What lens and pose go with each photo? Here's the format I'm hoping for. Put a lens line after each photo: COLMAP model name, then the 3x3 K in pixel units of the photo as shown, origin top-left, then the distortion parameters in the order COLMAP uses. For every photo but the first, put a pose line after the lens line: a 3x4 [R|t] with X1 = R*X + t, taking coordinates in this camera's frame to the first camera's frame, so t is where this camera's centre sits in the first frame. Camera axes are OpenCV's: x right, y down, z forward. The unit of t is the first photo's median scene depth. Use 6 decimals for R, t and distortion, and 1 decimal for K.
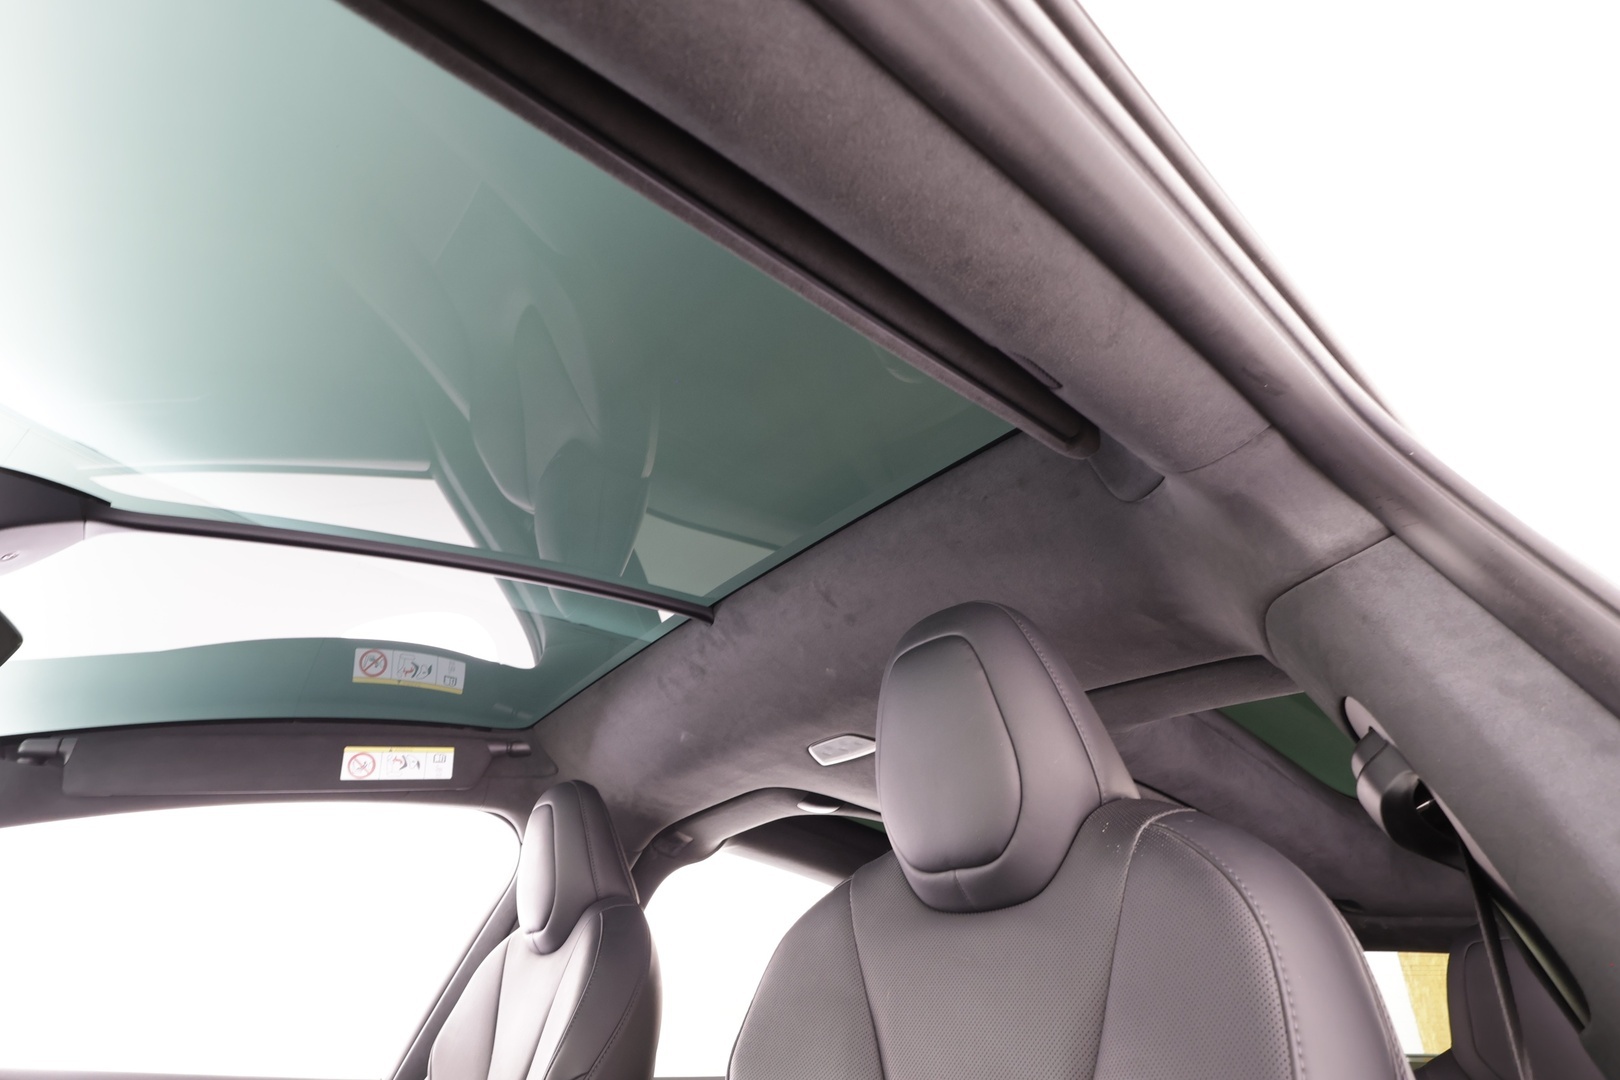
lens RADIAL K [[815.2, 0, 796.5], [0, 815.2, 551.0], [0, 0, 1]] dist [0.001923, 0.000965]
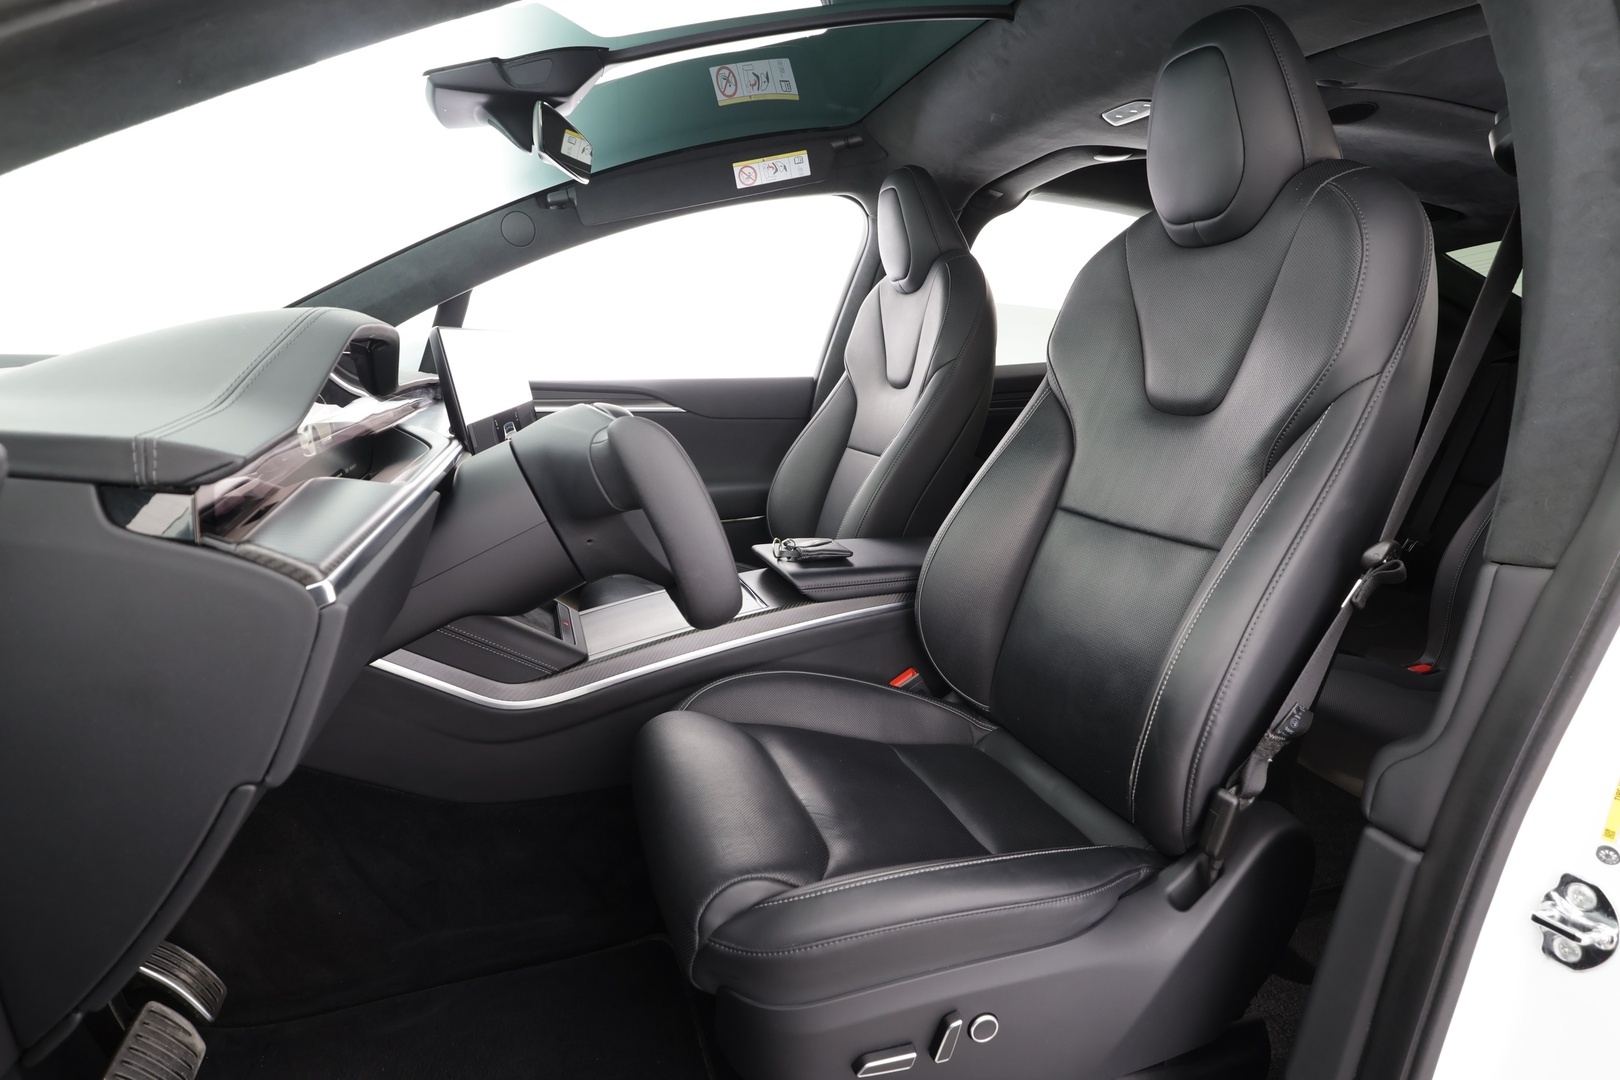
lens RADIAL K [[877.6, 0, 810.0], [0, 877.6, 540.0], [0, 0, 1]] dist [-0.000432, 0.000886]
pose [[0.948320, -0.002176, -0.317309, 0.015147], [0.217440, 0.732750, 0.644824, -0.207054], [0.231105, -0.680495, 0.695354, -0.383079]]
